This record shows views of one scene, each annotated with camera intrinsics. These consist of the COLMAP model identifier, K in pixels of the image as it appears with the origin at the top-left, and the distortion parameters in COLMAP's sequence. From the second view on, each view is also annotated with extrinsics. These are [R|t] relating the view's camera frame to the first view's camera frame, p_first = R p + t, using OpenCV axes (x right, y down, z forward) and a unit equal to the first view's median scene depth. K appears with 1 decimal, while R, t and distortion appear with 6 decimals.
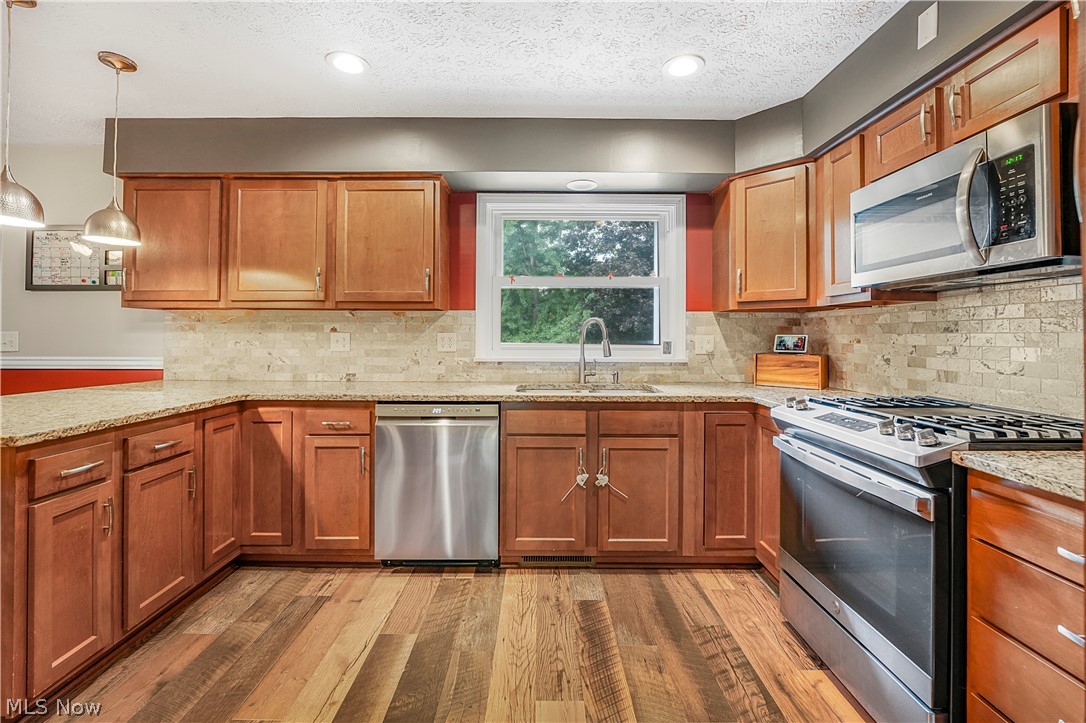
lens RADIAL K [[450.9, 0, 533.0], [0, 450.9, 331.4], [0, 0, 1]] dist [-0.013263, 0.002008]
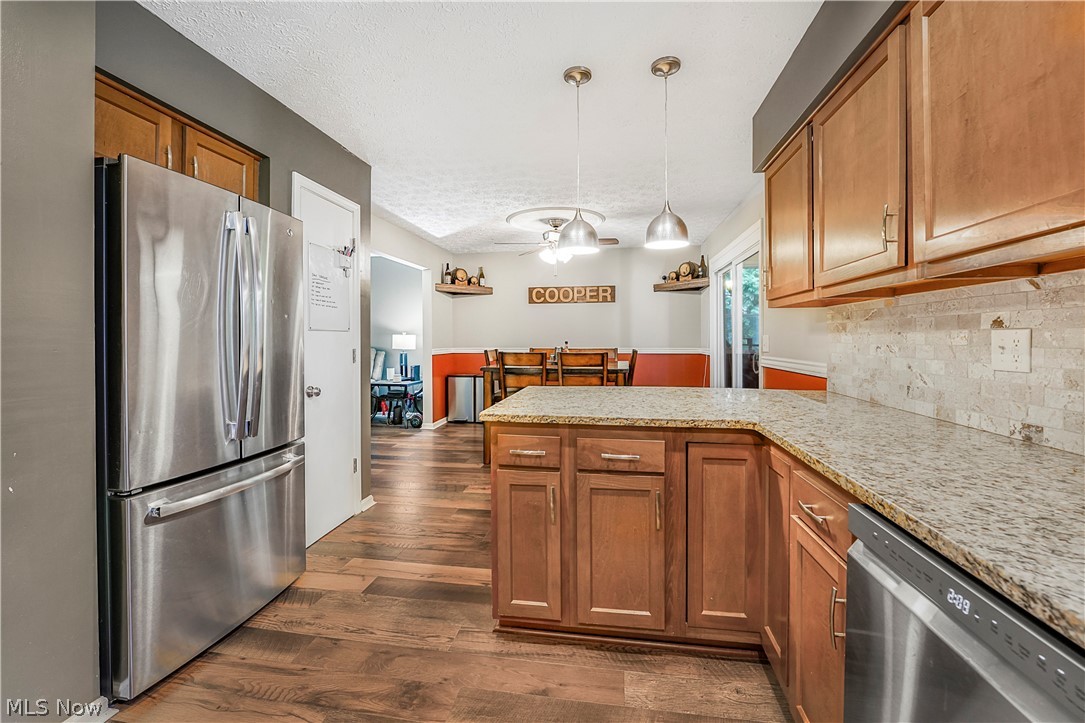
lens RADIAL K [[450.5, 0, 545.7], [0, 450.5, 341.9], [0, 0, 1]] dist [-0.013263, 0.002008]
pose [[-0.140803, 0.004203, -0.990029, 0.084310], [0.015058, 0.999884, 0.002103, 0.008547], [0.989923, -0.014612, -0.140850, 0.678216]]
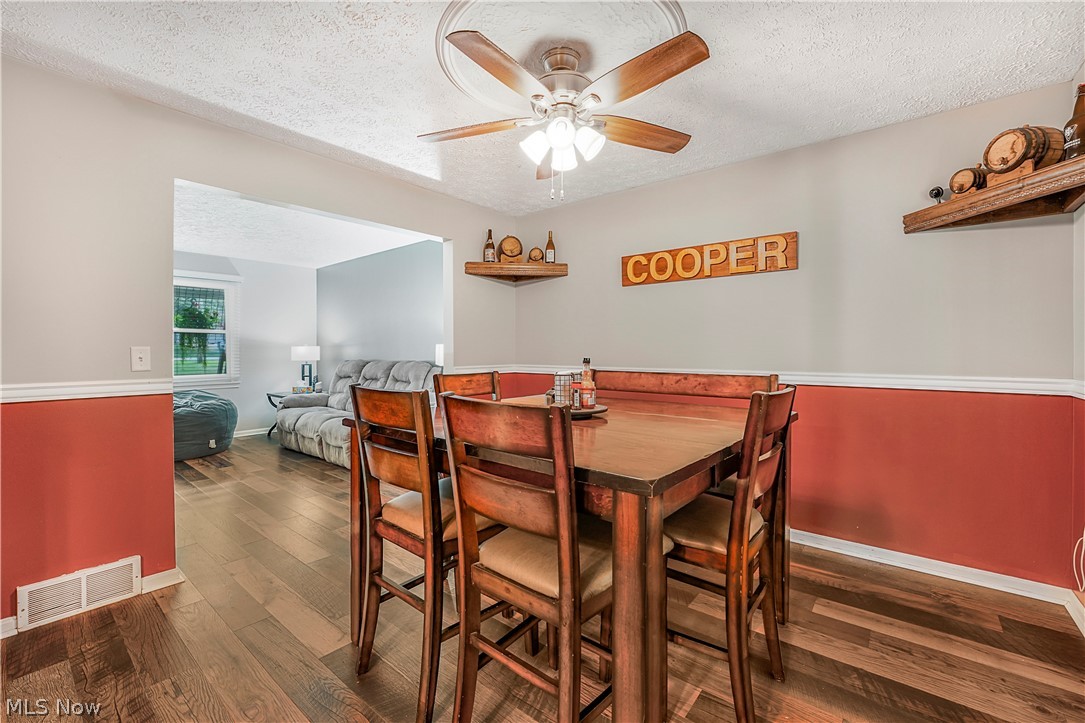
lens RADIAL K [[450.5, 0, 543.3], [0, 450.5, 353.9], [0, 0, 1]] dist [-0.013263, 0.002008]
pose [[-0.618842, 0.008168, -0.785473, -1.180025], [0.011078, 0.999937, 0.001671, 0.002410], [0.785437, -0.007667, -0.618894, 0.905280]]
